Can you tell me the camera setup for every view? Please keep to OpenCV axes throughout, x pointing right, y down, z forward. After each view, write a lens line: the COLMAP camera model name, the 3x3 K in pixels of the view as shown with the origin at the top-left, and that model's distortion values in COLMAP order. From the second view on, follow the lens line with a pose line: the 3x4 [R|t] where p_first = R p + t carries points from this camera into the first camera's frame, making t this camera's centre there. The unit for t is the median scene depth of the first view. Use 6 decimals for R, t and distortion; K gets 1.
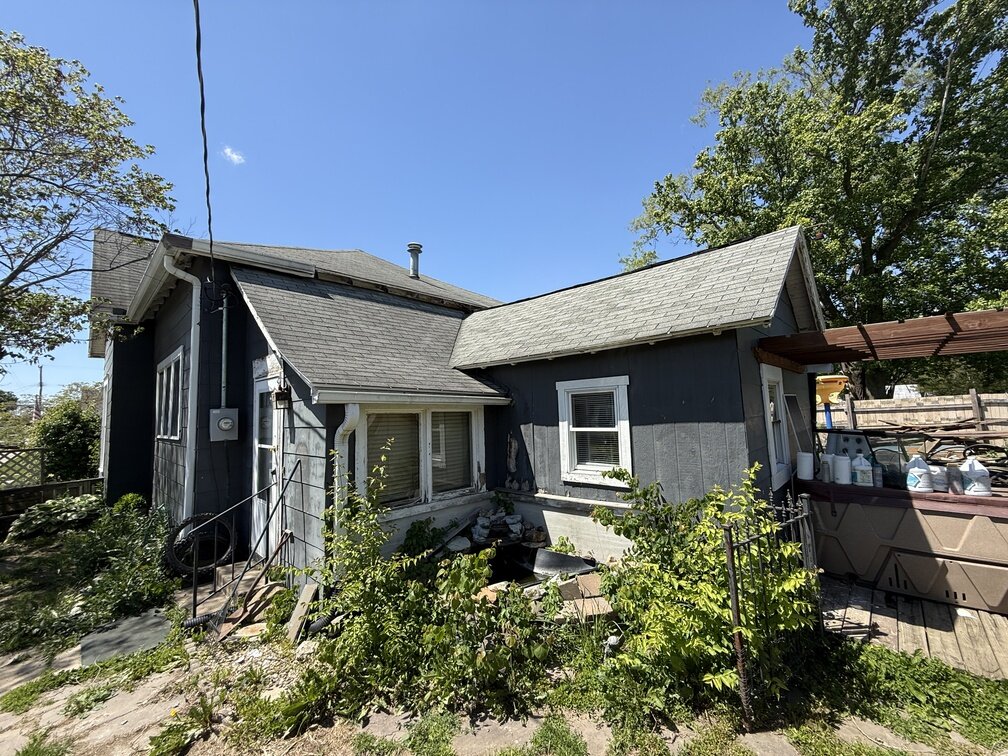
lens RADIAL K [[399.8, 0, 507.4], [0, 399.8, 379.0], [0, 0, 1]] dist [0.003788, -0.000281]
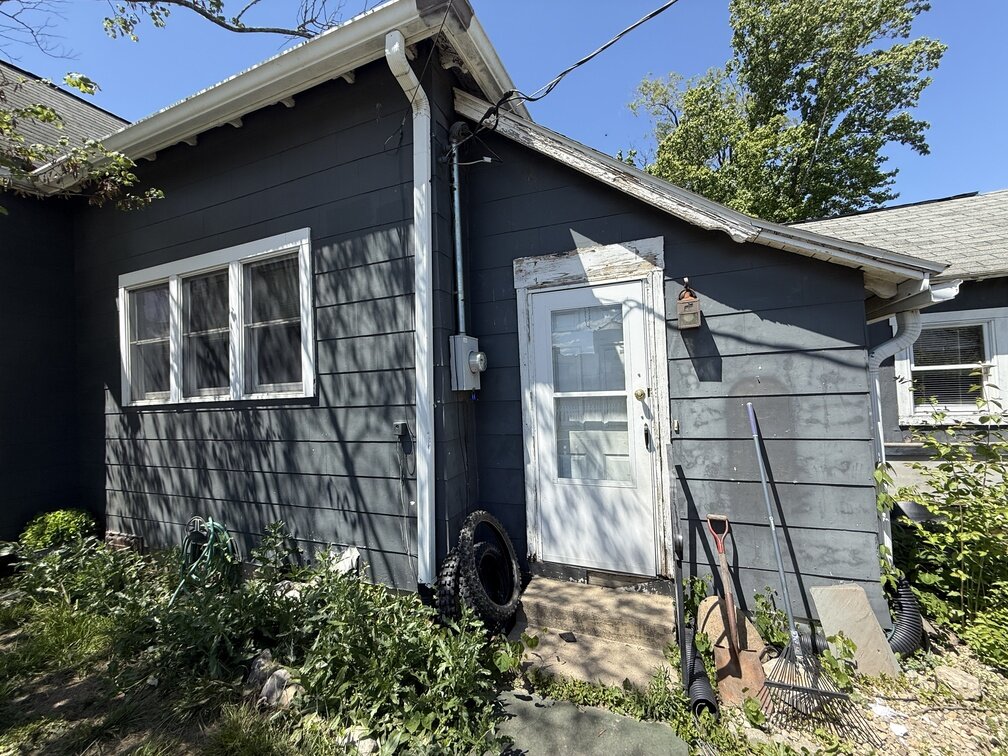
lens RADIAL K [[399.8, 0, 505.1], [0, 399.8, 377.8], [0, 0, 1]] dist [0.003788, -0.000281]
pose [[0.923934, 0.002257, 0.382546, -1.027239], [-0.022868, 0.998520, 0.049341, 0.121962], [-0.381868, -0.054336, 0.922618, 0.503964]]
